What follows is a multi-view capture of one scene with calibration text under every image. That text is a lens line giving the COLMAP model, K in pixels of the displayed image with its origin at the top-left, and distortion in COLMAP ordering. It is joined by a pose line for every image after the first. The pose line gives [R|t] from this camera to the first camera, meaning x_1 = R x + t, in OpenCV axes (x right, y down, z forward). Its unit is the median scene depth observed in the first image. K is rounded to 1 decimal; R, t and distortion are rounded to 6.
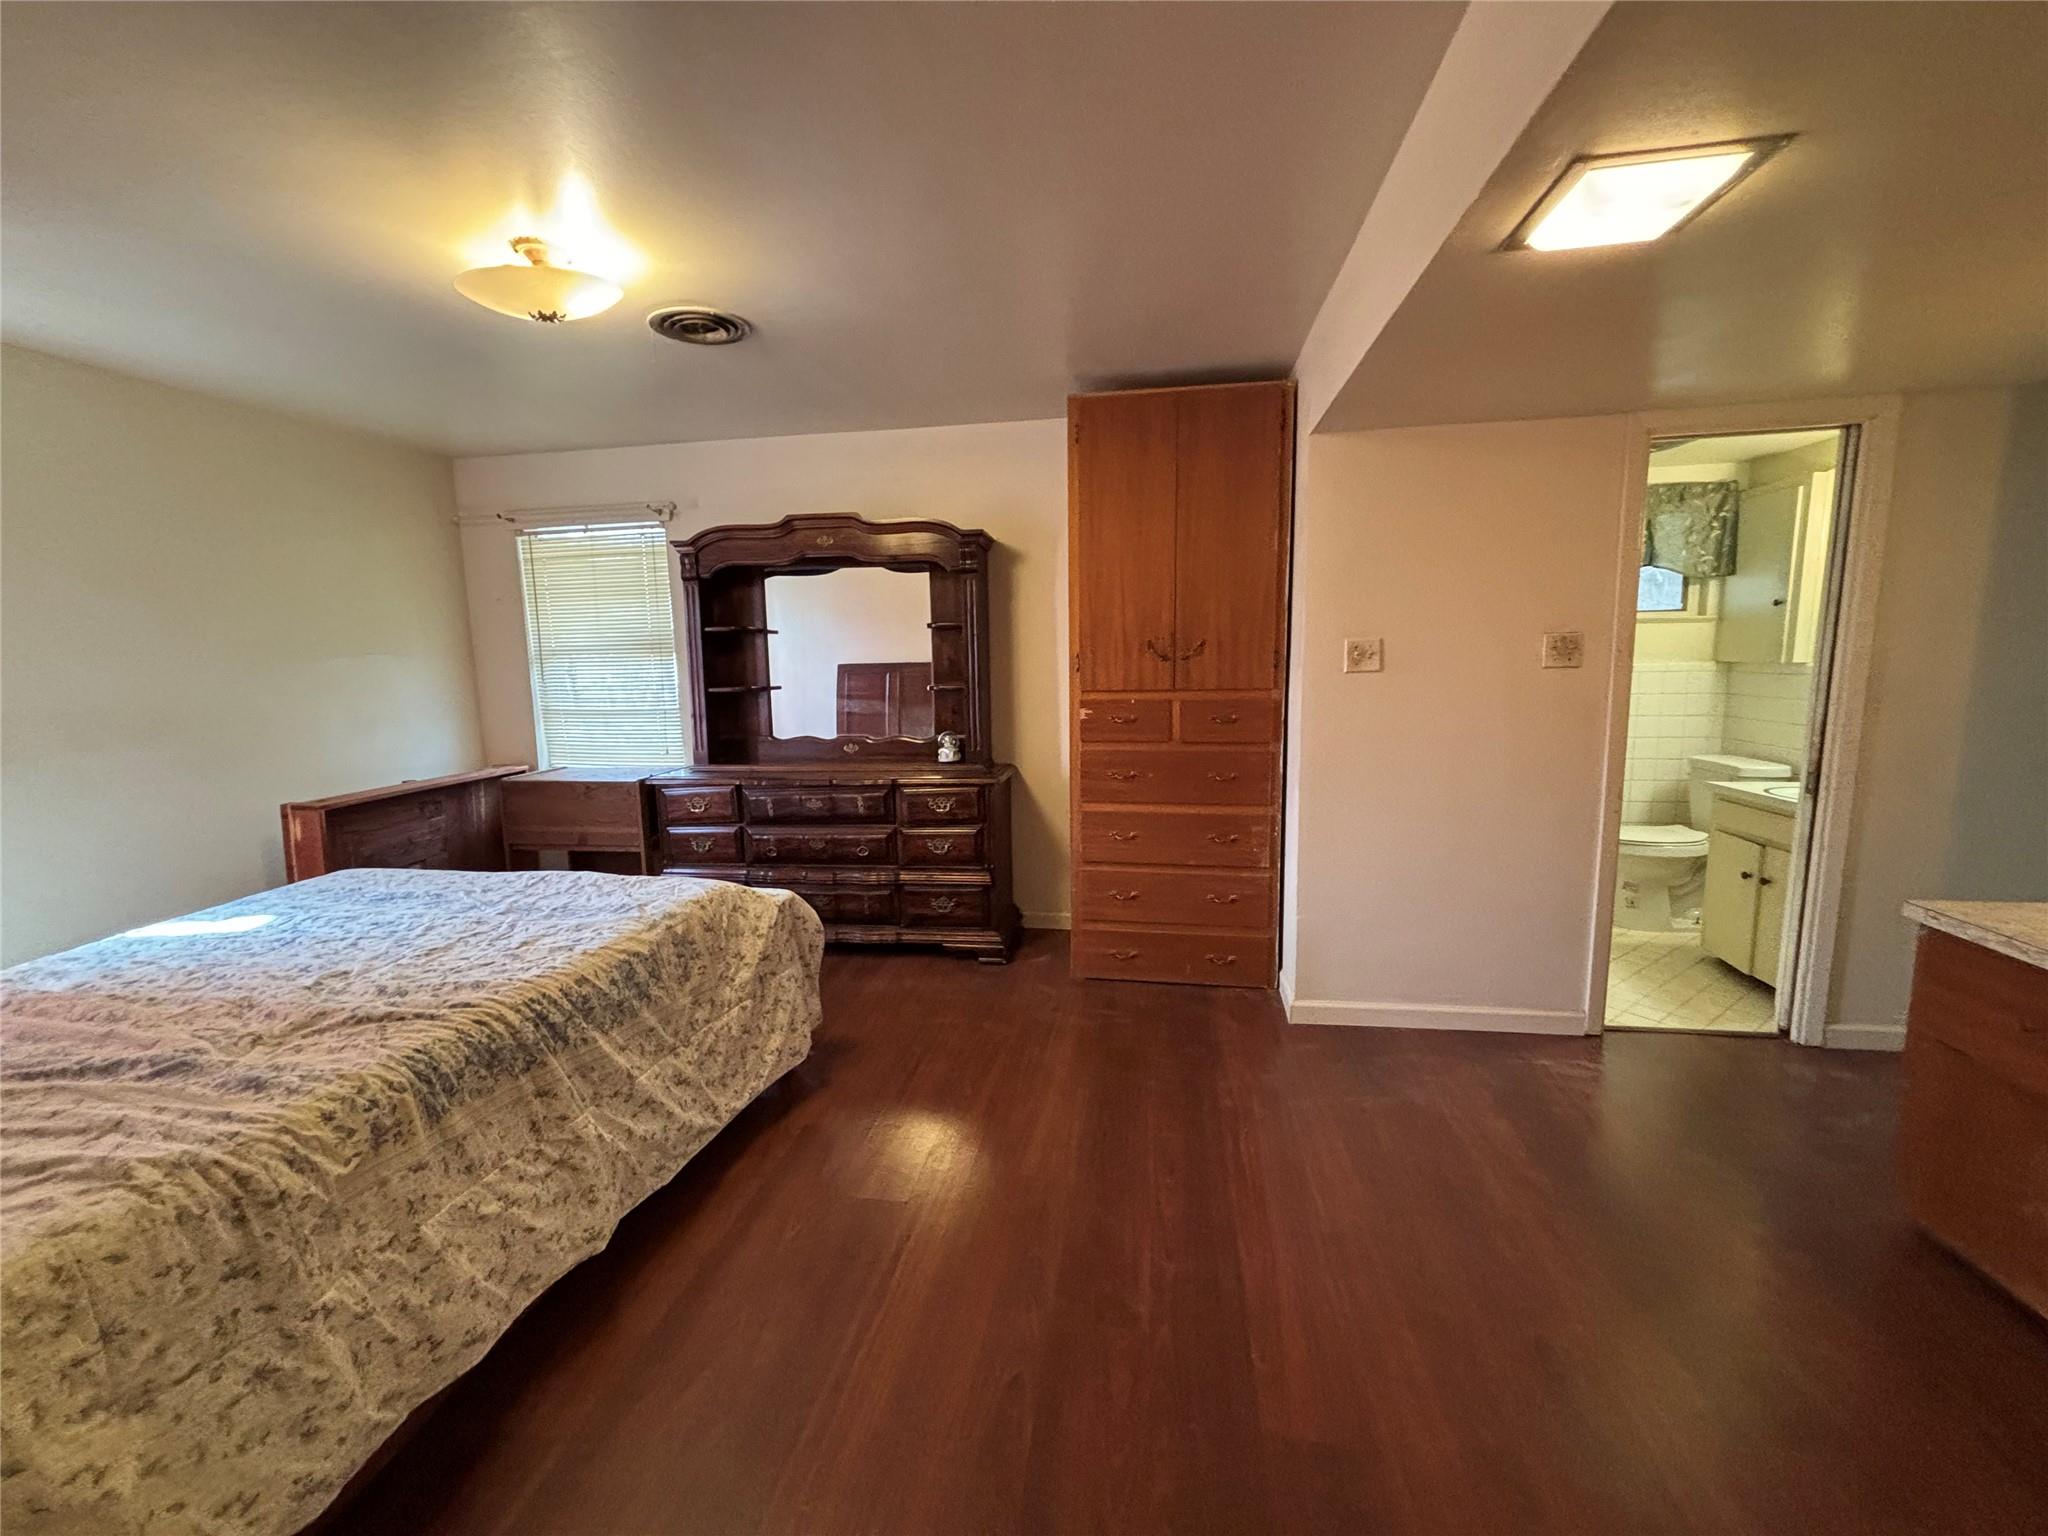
lens RADIAL K [[830.3, 0, 1022.3], [0, 830.3, 766.3], [0, 0, 1]] dist [0.000532, 0.000344]
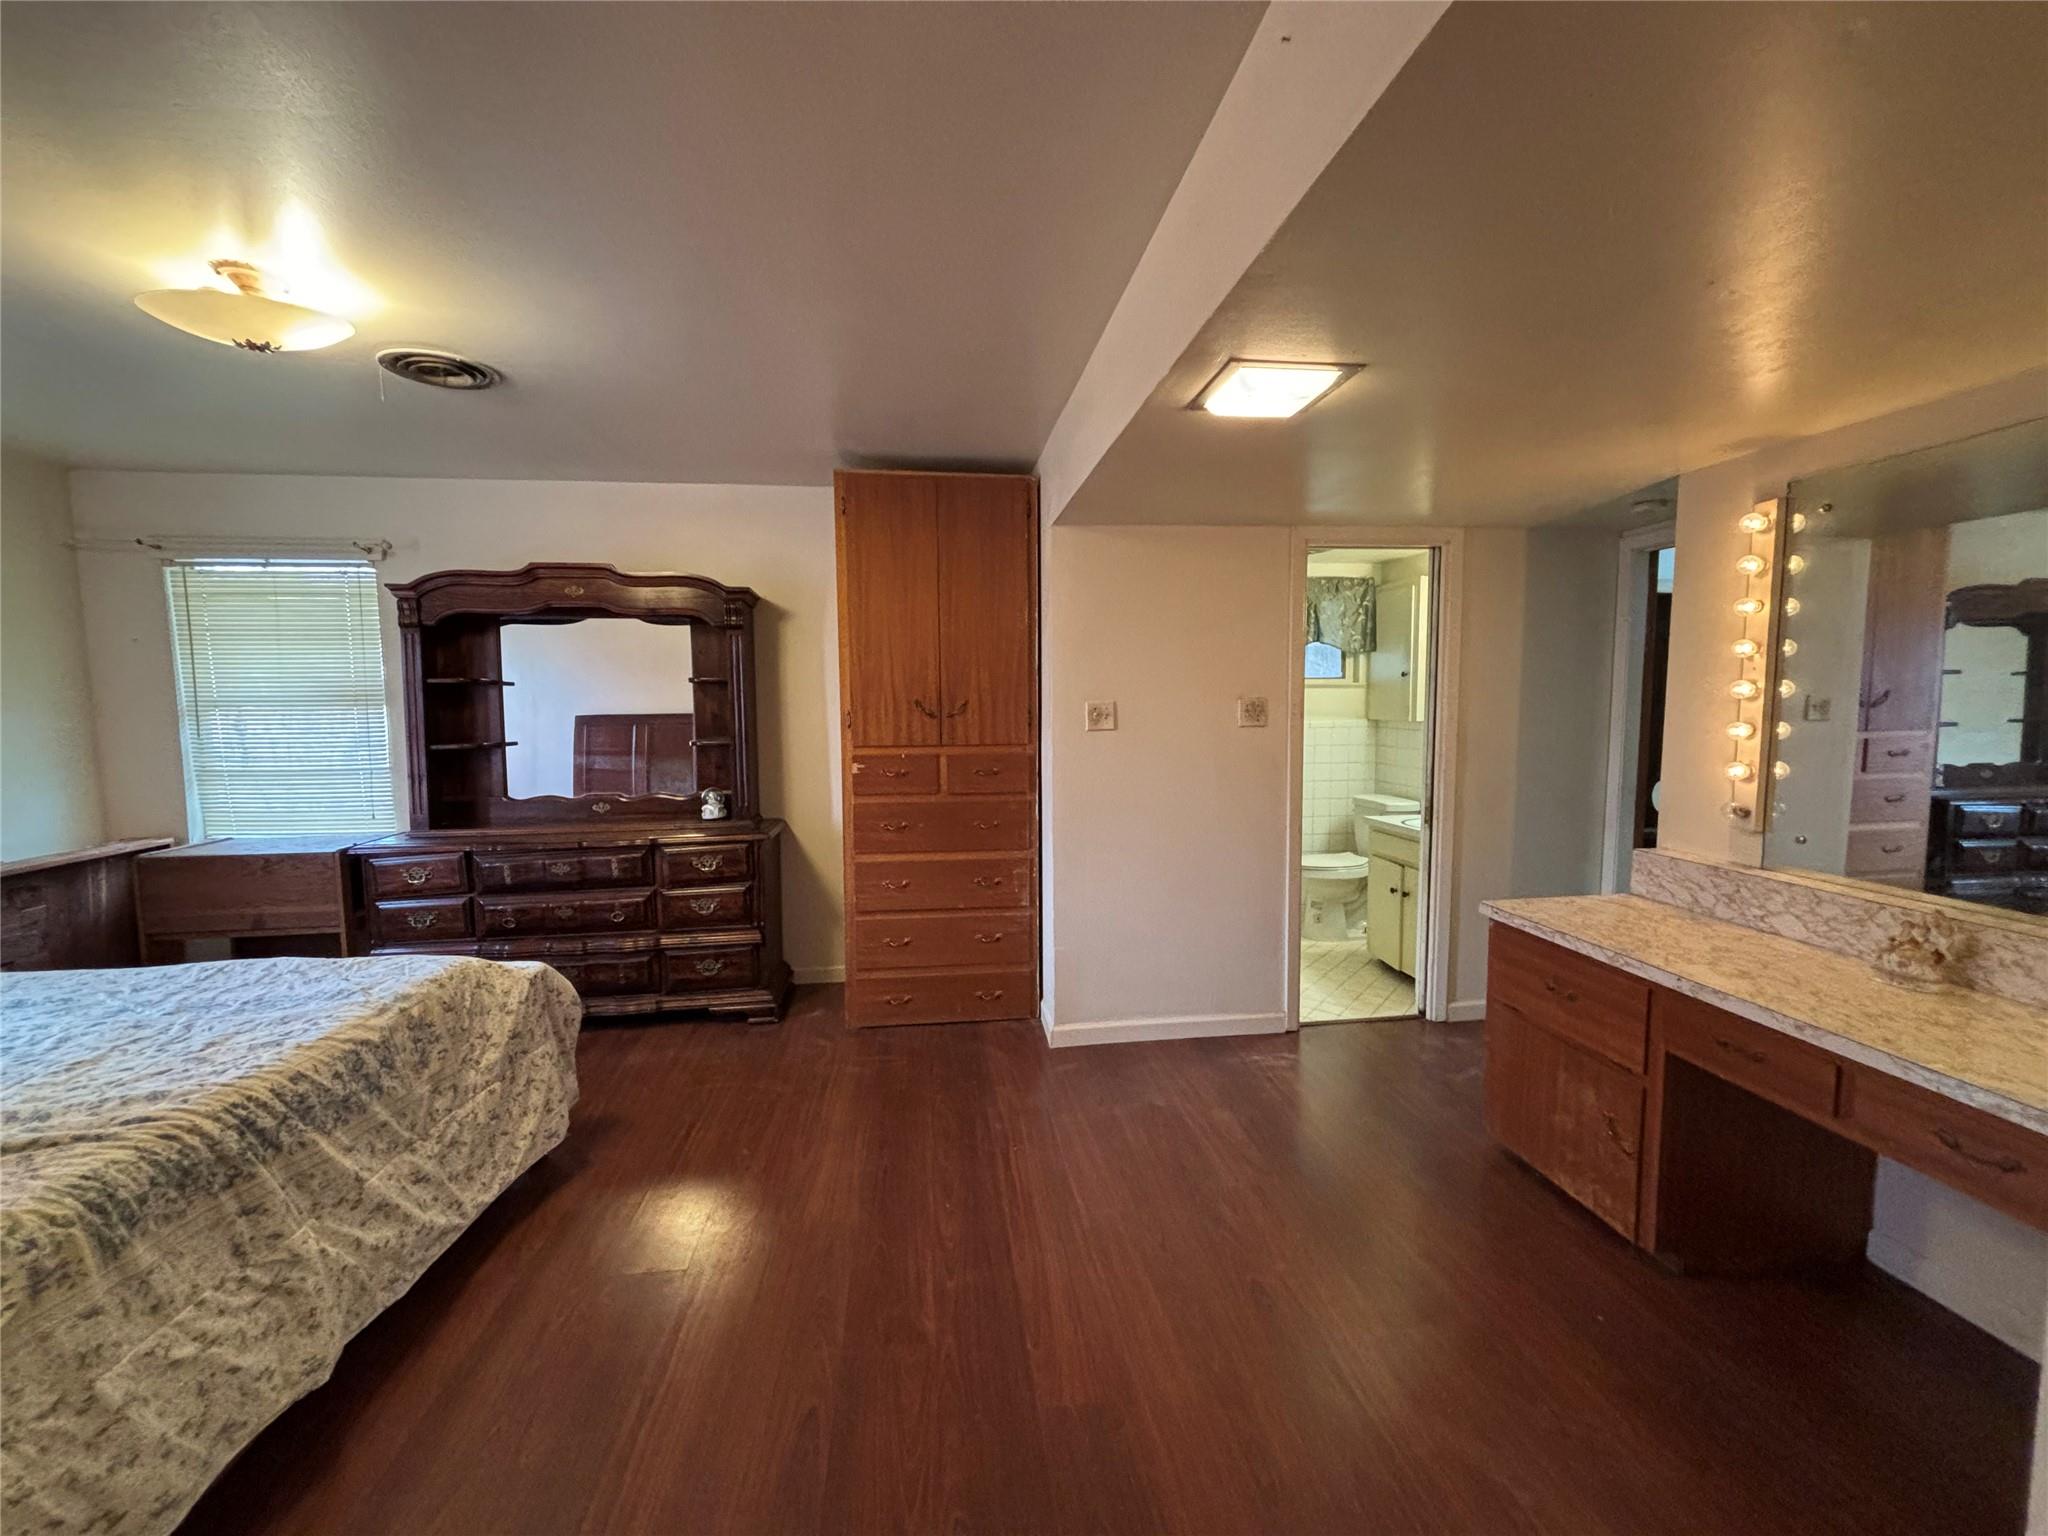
lens RADIAL K [[830.3, 0, 1024.7], [0, 830.3, 764.8], [0, 0, 1]] dist [0.000532, 0.000344]
pose [[0.958660, -0.011808, 0.284309, -0.017485], [0.029337, 0.997916, -0.057473, -0.002146], [-0.283038, 0.063438, 0.957008, -0.057941]]
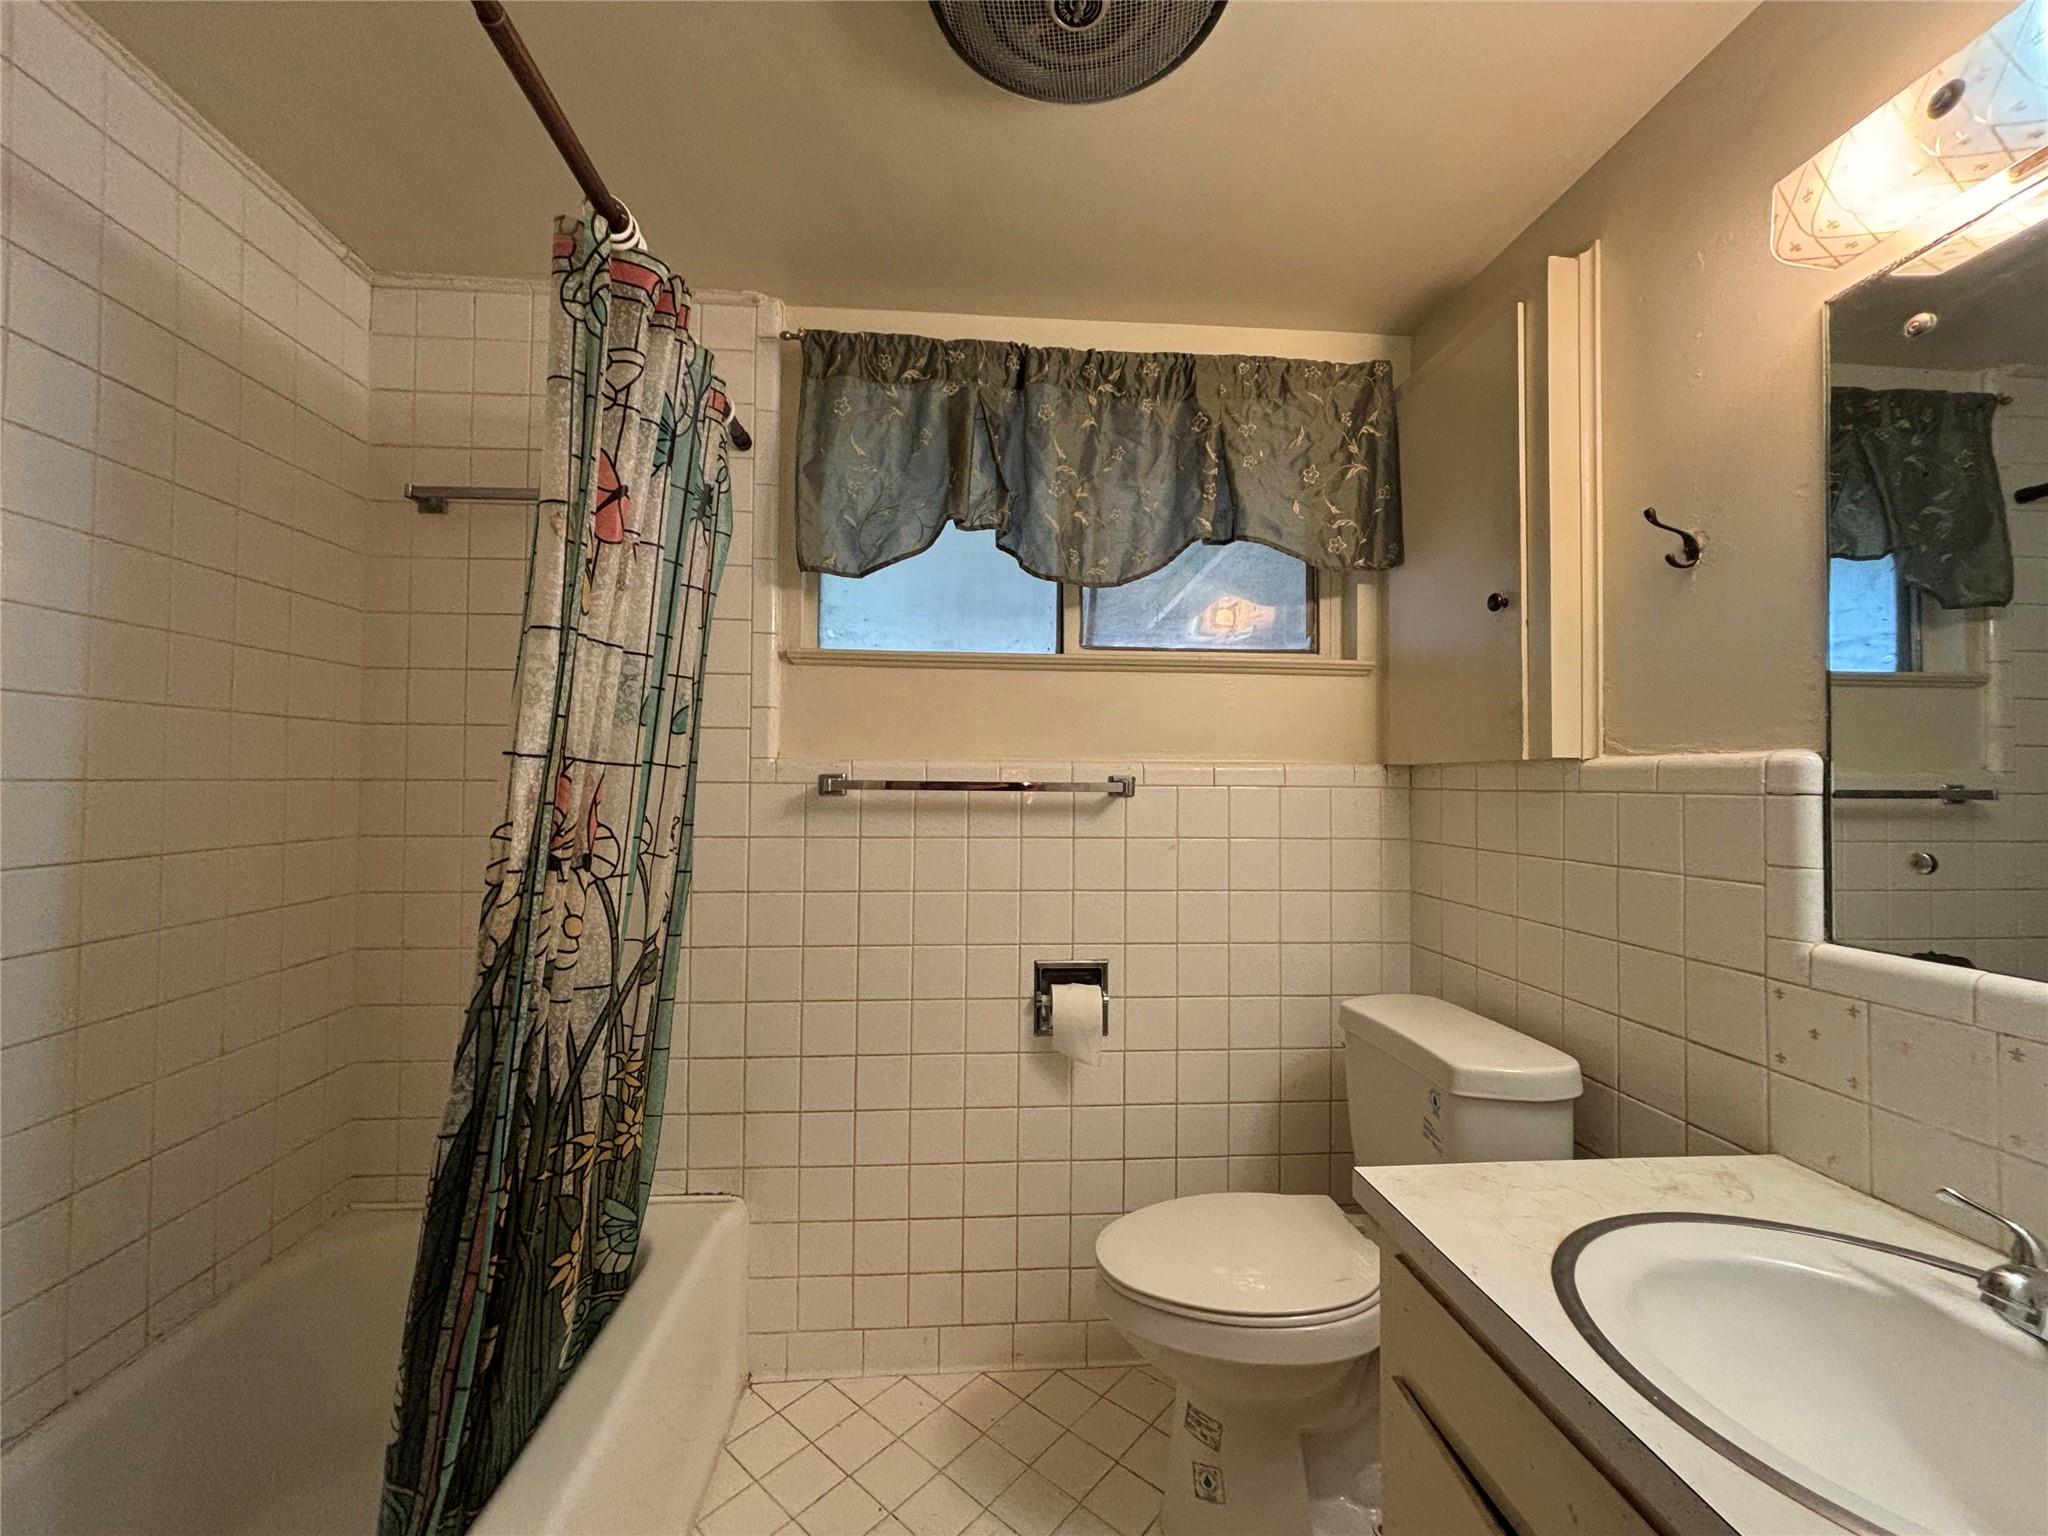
lens RADIAL K [[830.3, 0, 1028.2], [0, 830.3, 761.1], [0, 0, 1]] dist [0.000532, 0.000344]
pose [[0.968874, 0.043381, 0.243723, 0.758543], [0.000746, 0.984010, -0.178114, -0.071827], [-0.247553, 0.172752, 0.953349, 0.873429]]
